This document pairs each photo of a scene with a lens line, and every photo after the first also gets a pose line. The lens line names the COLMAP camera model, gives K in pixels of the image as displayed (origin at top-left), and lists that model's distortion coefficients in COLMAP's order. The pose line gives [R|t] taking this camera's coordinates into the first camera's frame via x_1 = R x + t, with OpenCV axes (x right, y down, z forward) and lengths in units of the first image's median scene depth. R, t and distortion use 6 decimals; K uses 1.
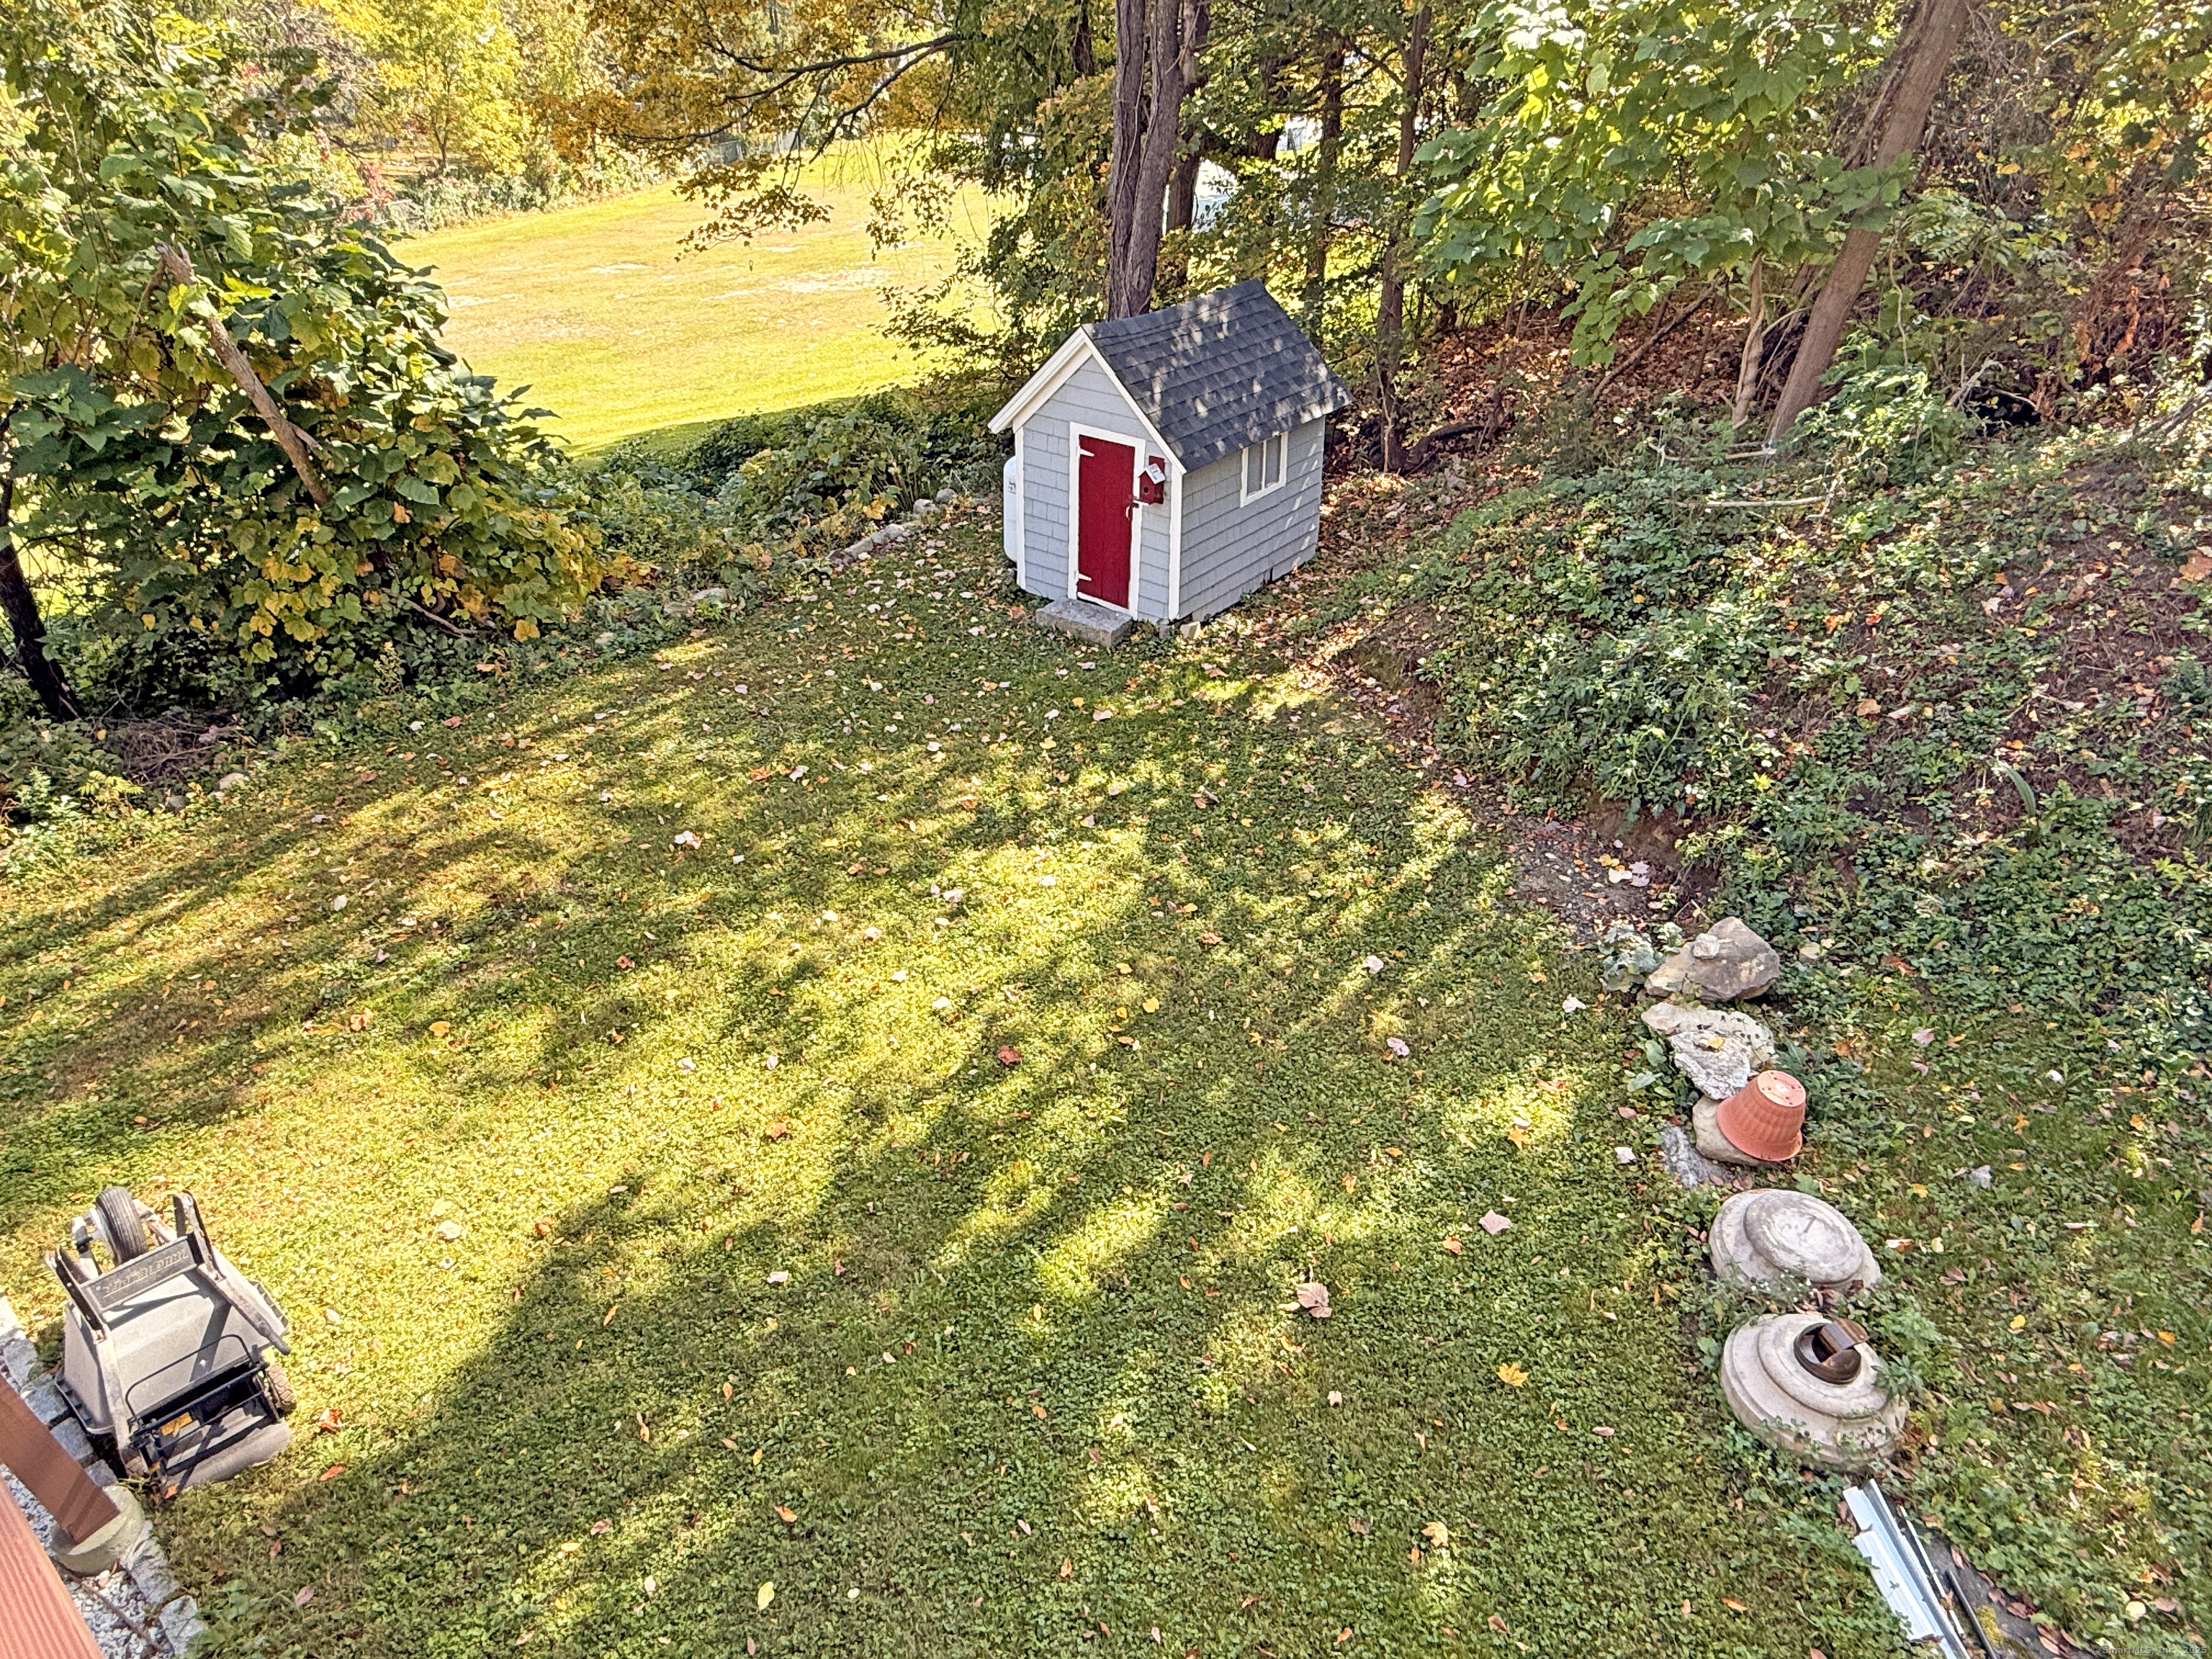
lens RADIAL K [[1277.6, 0, 1092.0], [0, 1277.6, 834.2], [0, 0, 1]] dist [0.001014, 0.000380]
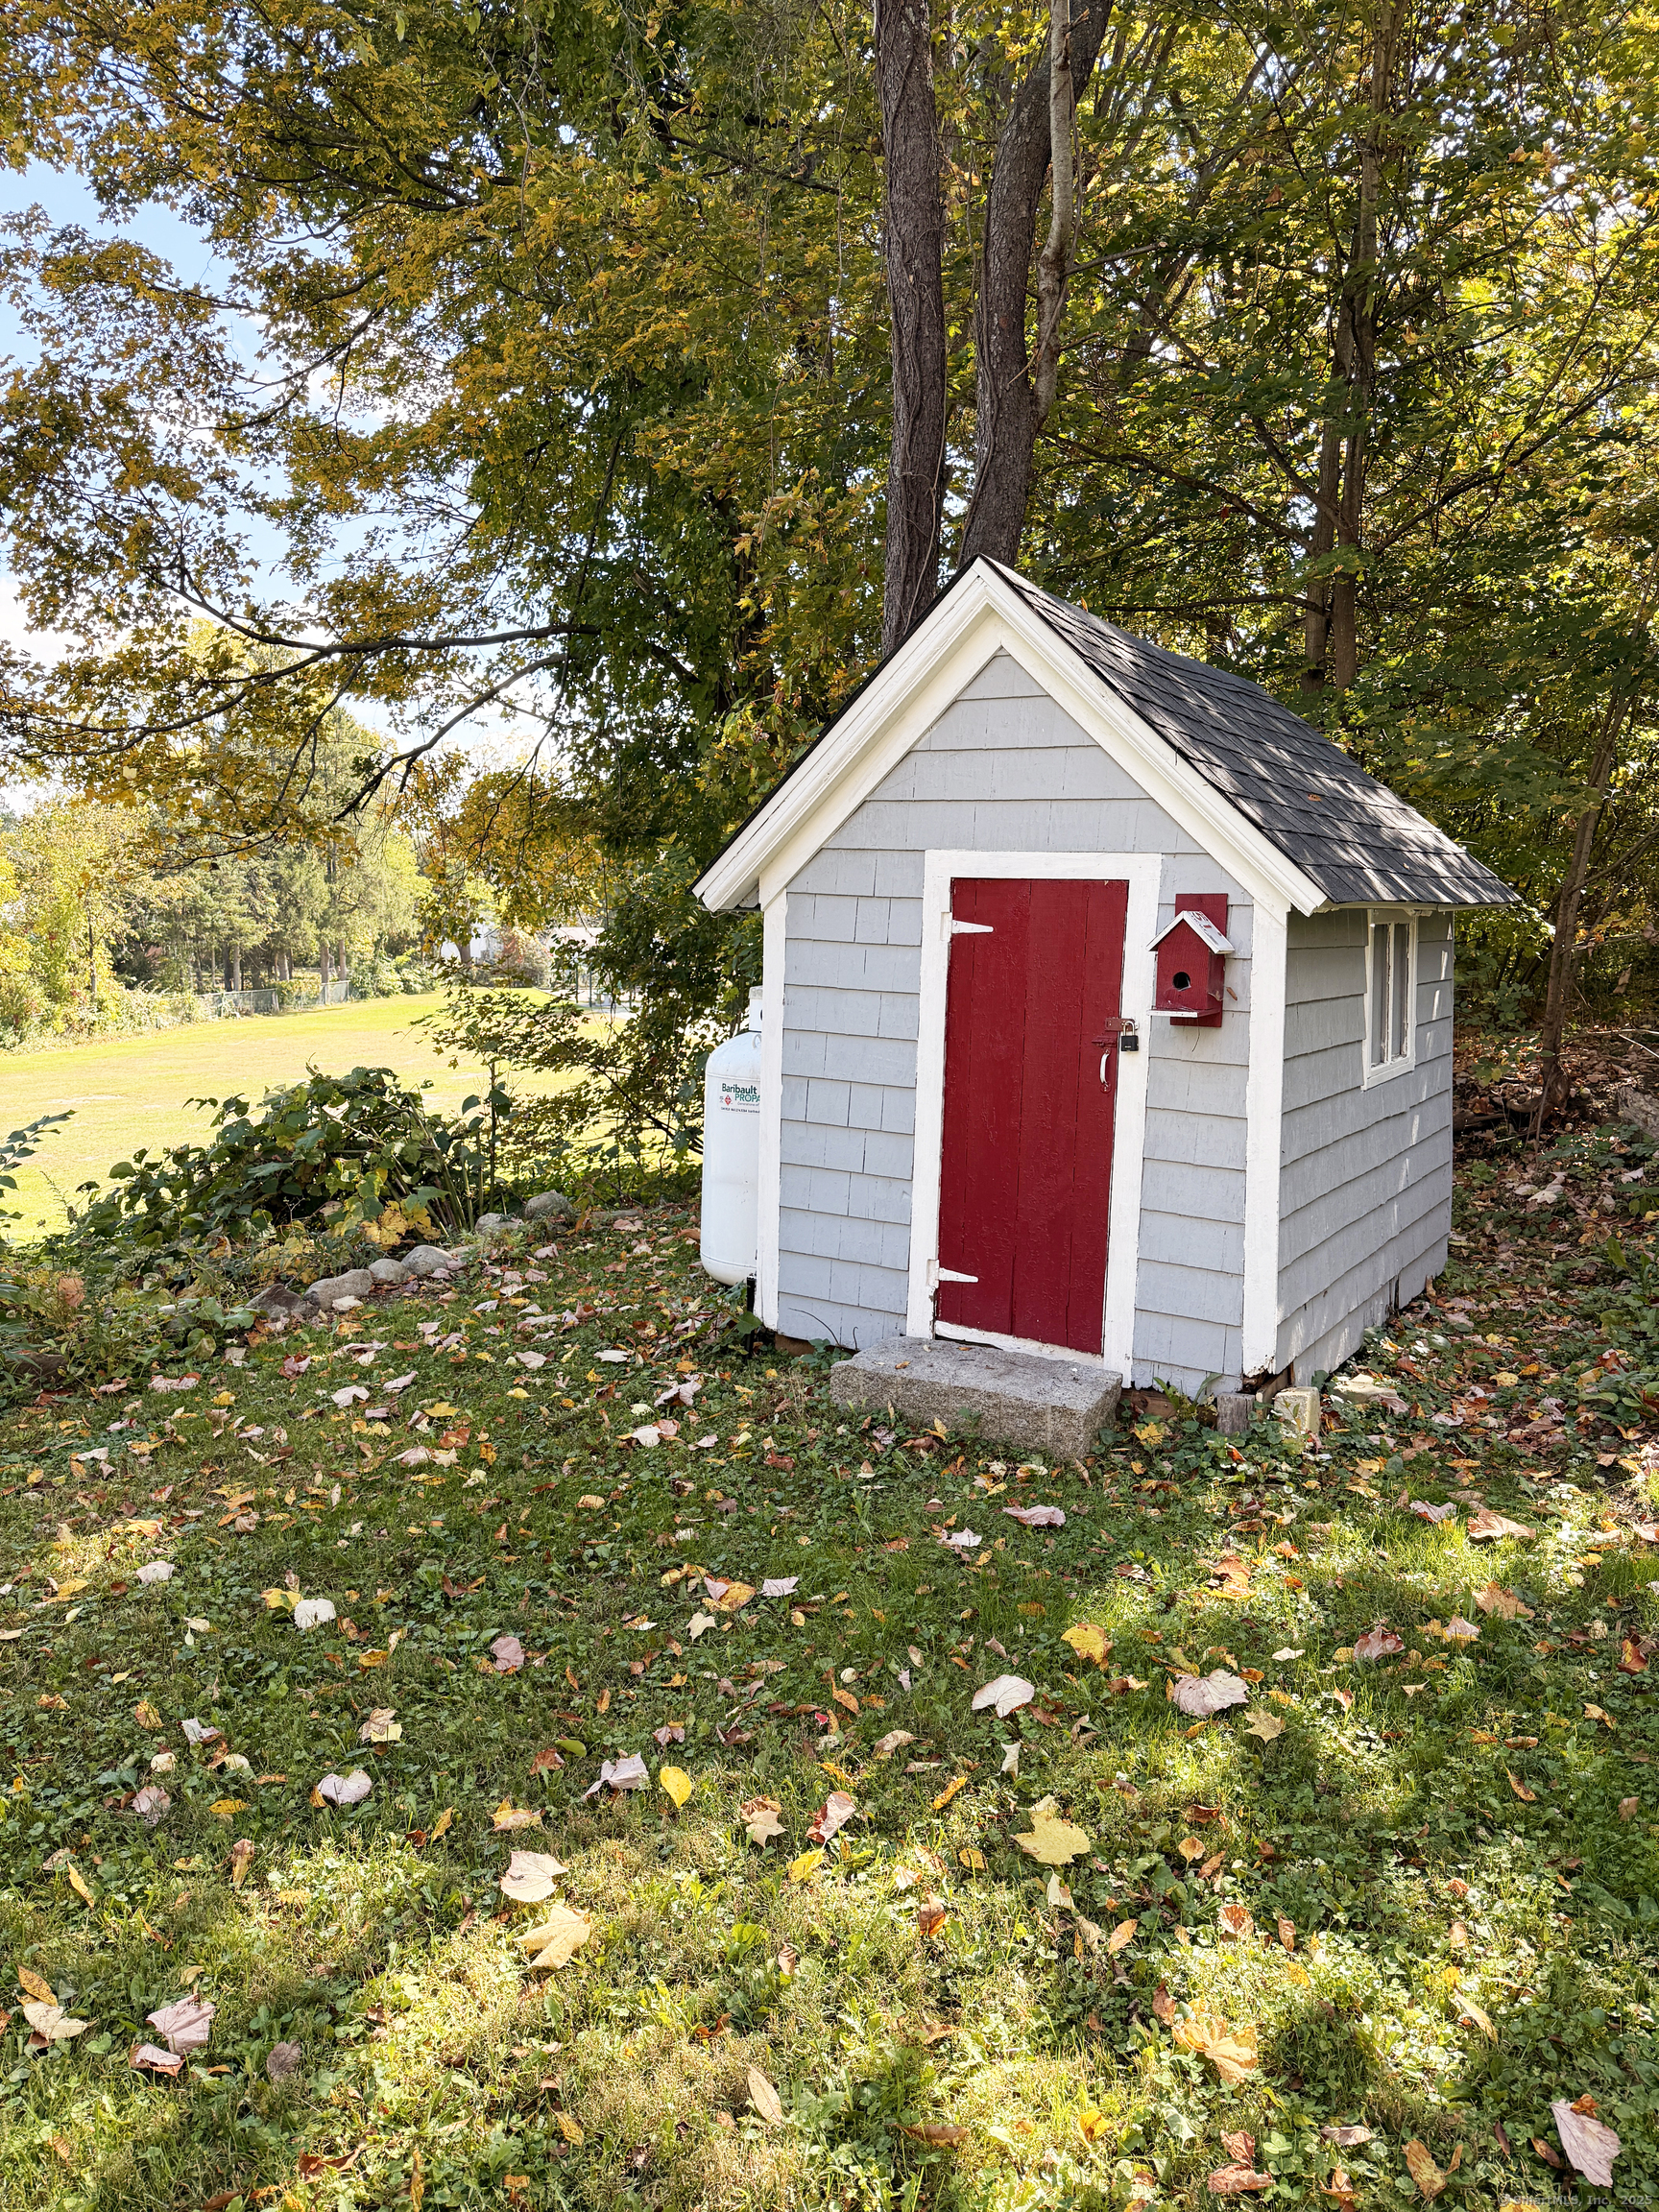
lens RADIAL K [[1576.8, 0, 829.5], [0, 1576.8, 1106.0], [0, 0, 1]] dist [0.084027, -0.109798]
pose [[0.995790, -0.006831, 0.091405, -0.076688], [0.045221, 0.904024, -0.425084, -0.054535], [-0.079728, 0.427428, 0.900527, 0.548989]]
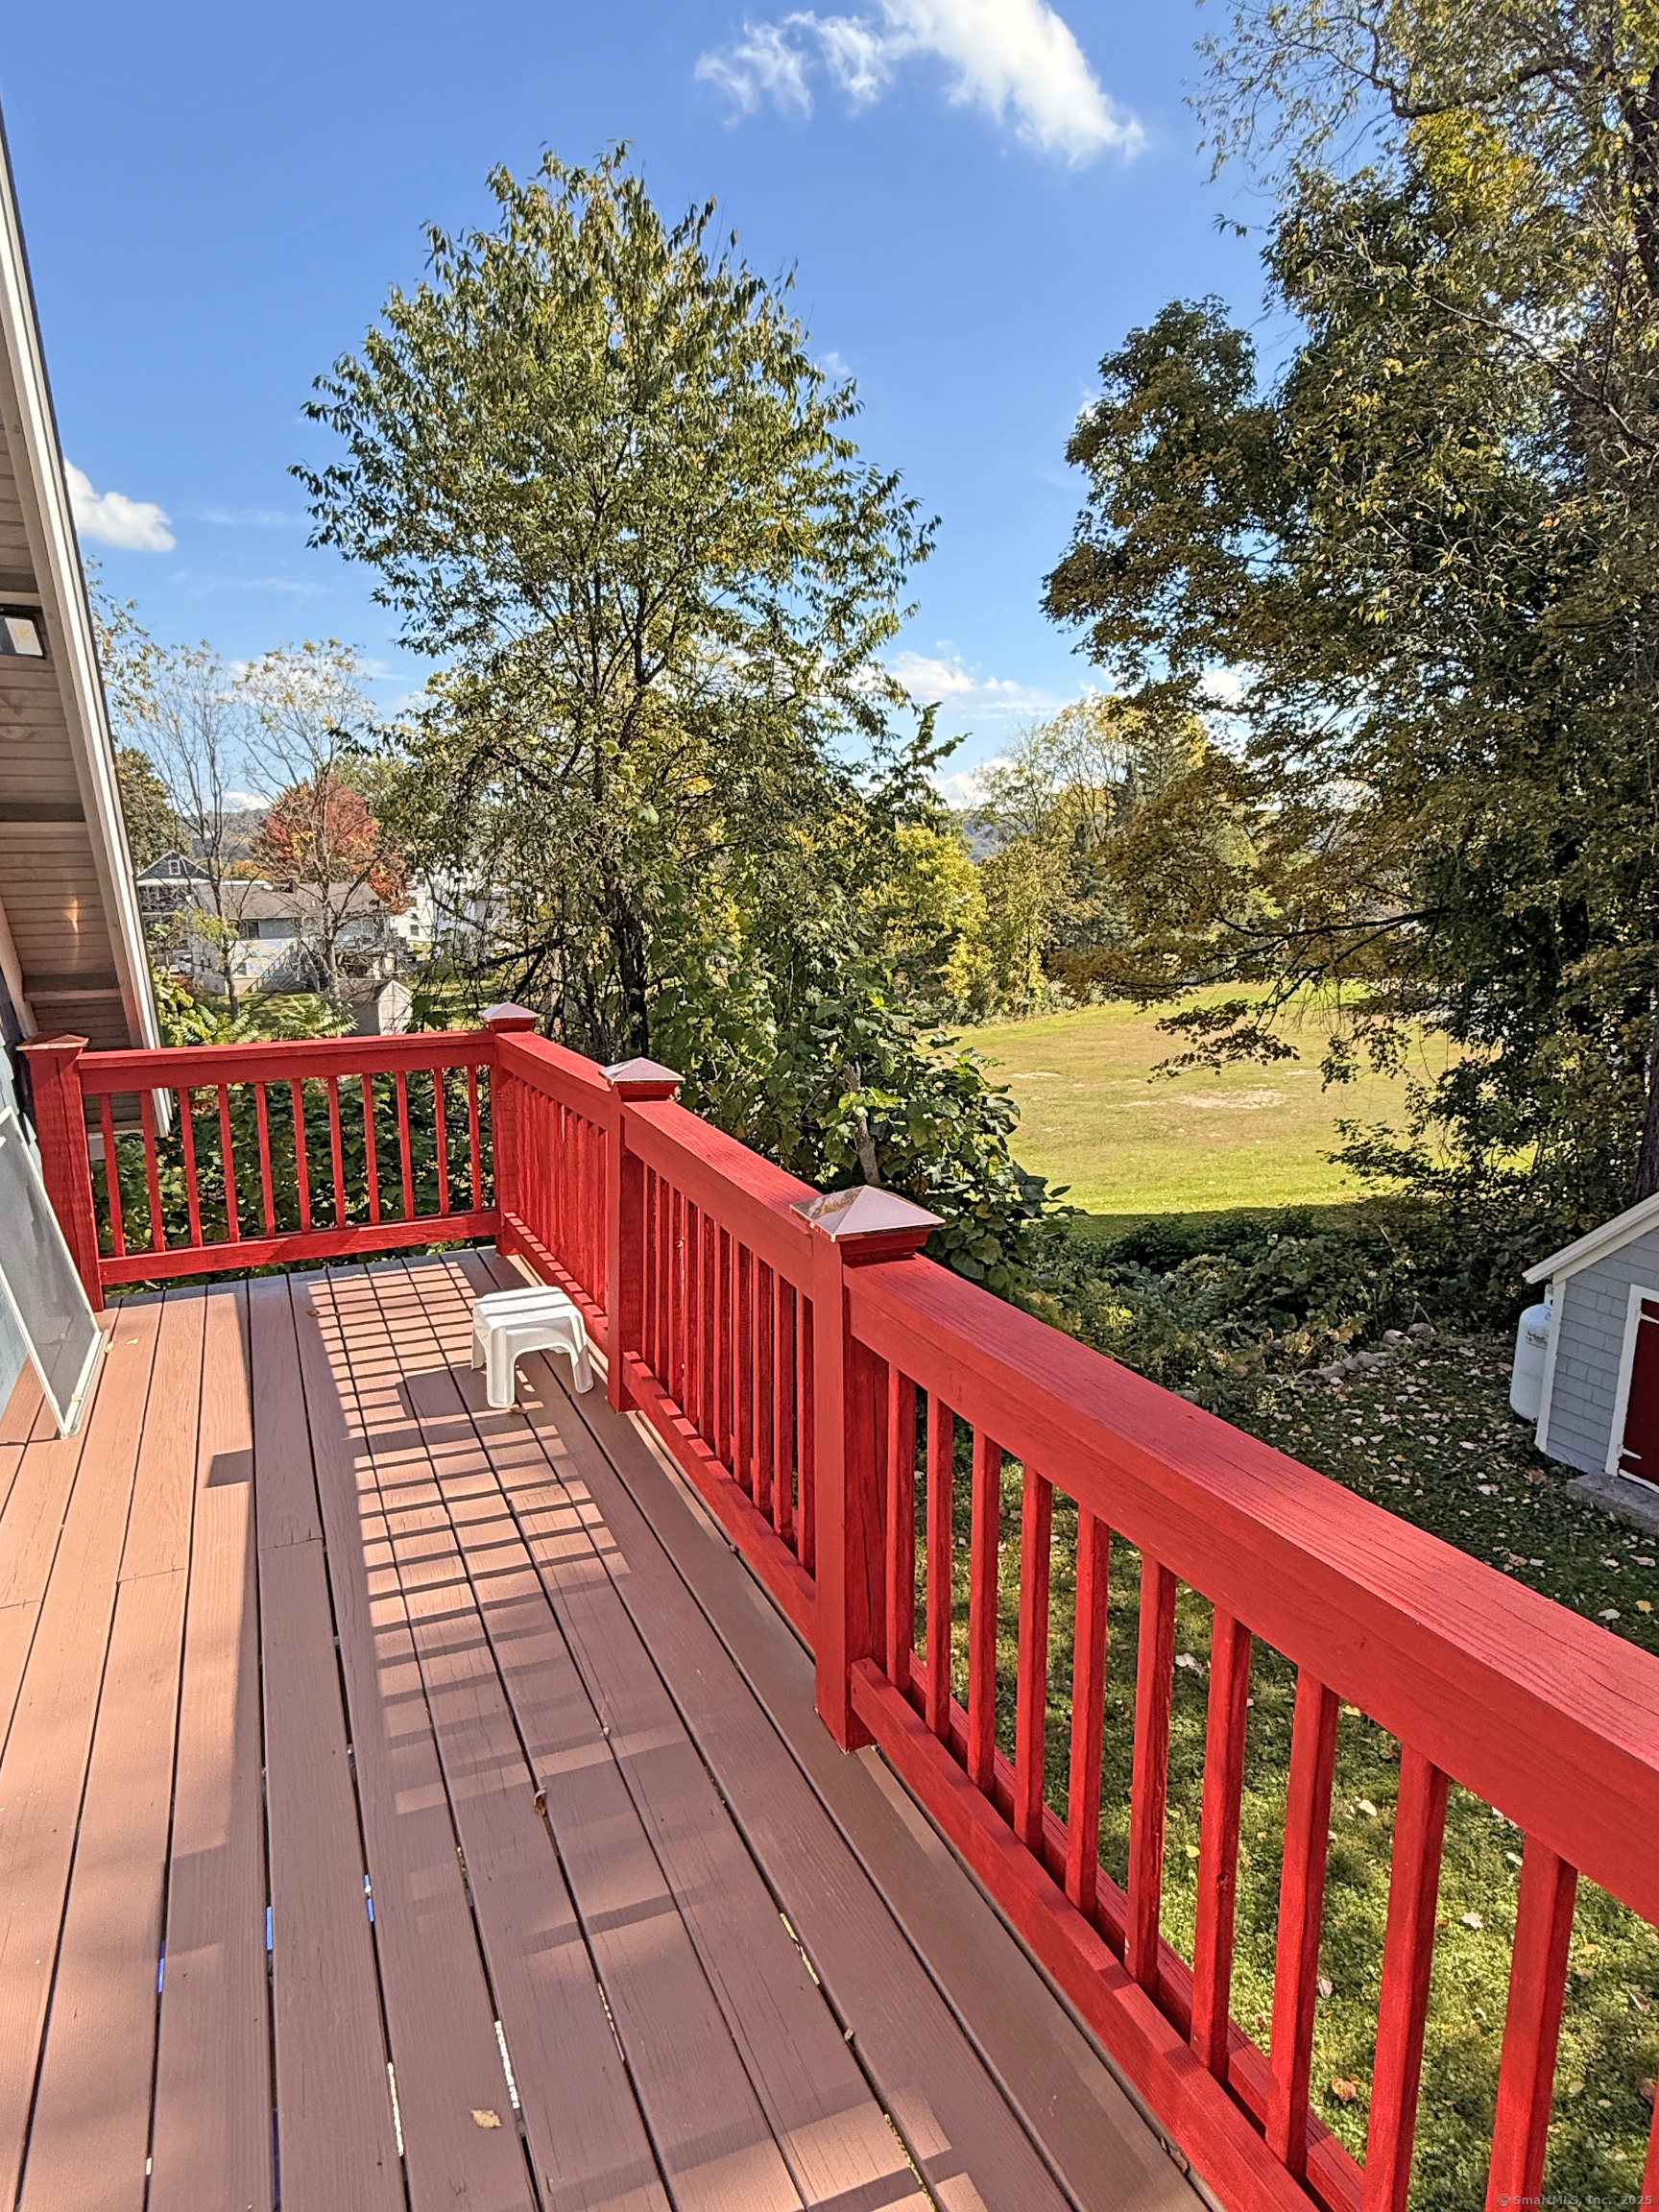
lens RADIAL K [[1277.6, 0, 826.4], [0, 1277.6, 1102.1], [0, 0, 1]] dist [0.001014, 0.000380]
pose [[0.889041, 0.071988, -0.452132, -0.110174], [-0.241870, 0.912347, -0.330335, 0.001697], [0.388722, 0.403038, 0.828526, -0.035196]]
